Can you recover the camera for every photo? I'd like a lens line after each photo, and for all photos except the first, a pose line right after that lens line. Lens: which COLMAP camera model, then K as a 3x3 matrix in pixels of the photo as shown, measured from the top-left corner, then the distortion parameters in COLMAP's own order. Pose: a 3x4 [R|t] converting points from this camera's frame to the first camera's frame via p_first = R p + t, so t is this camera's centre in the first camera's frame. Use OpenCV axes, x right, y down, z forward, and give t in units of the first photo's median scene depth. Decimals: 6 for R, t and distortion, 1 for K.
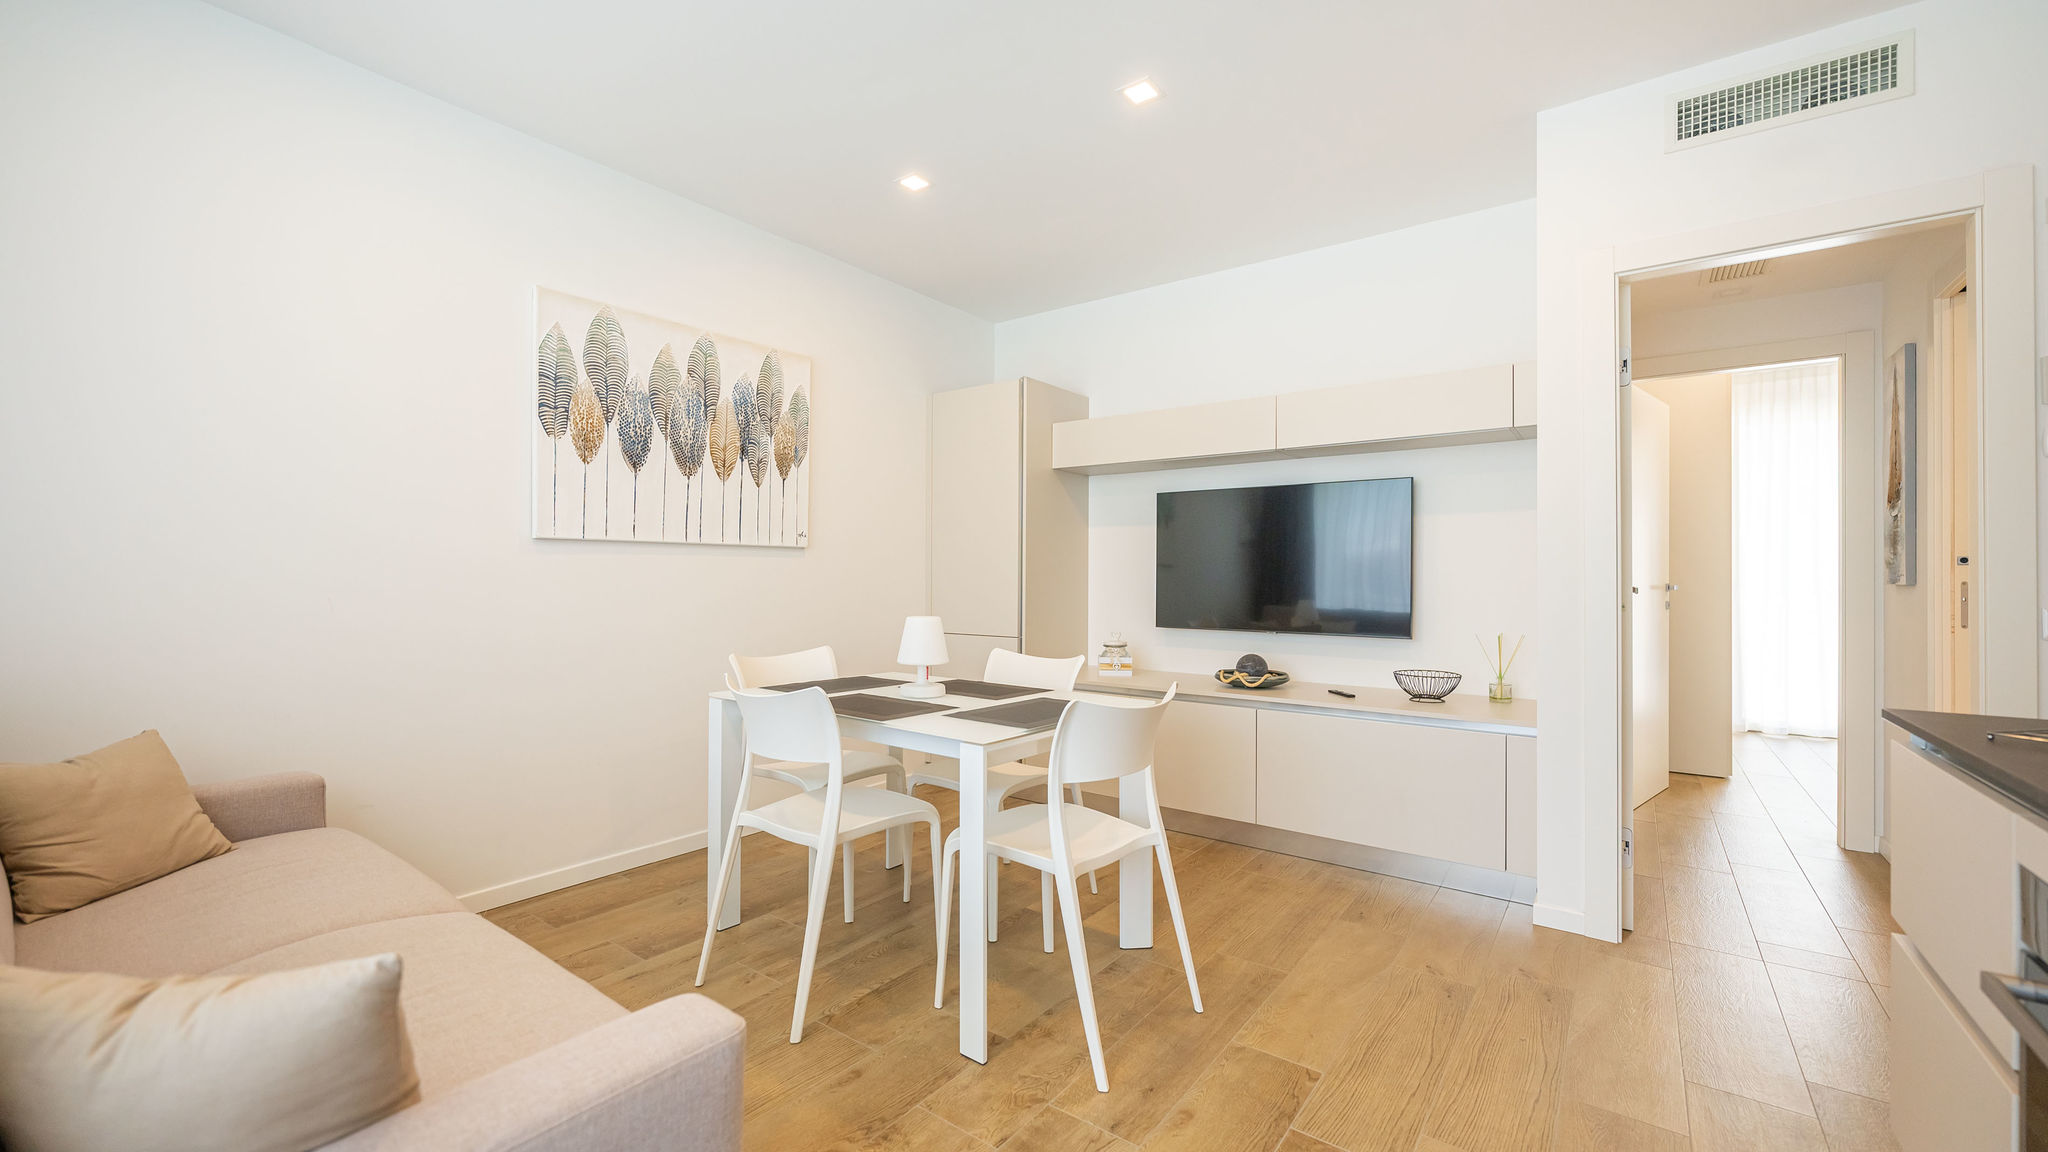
lens RADIAL K [[828.1, 0, 1024.2], [0, 828.1, 572.9], [0, 0, 1]] dist [-0.000700, 0.000027]
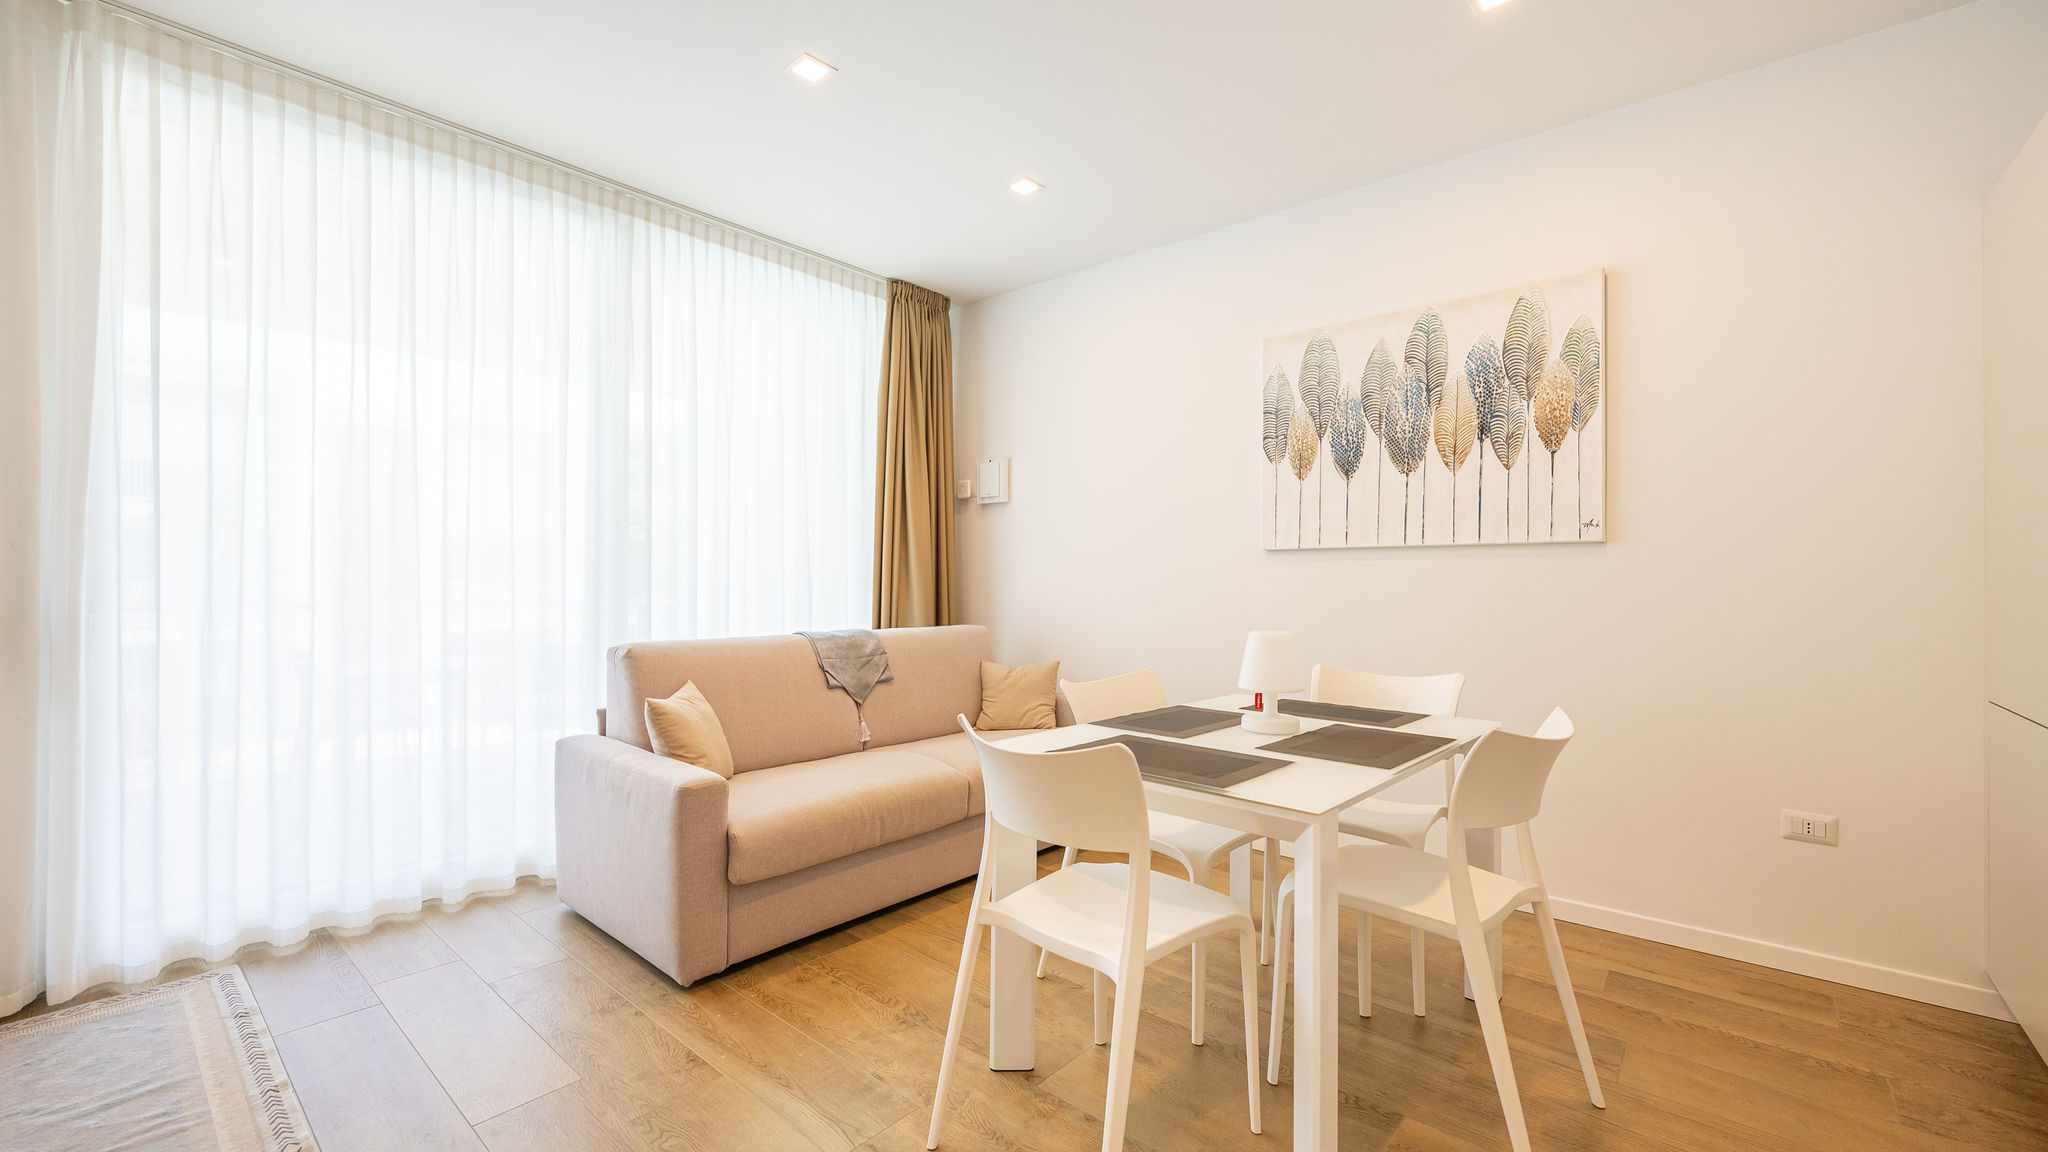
lens RADIAL K [[828.1, 0, 1019.8], [0, 828.1, 582.6], [0, 0, 1]] dist [-0.000700, 0.000027]
pose [[-0.085222, -0.005824, -0.996345, 0.550360], [-0.001785, 0.999982, -0.005693, 0.010535], [0.996360, 0.001293, -0.085231, 0.655729]]
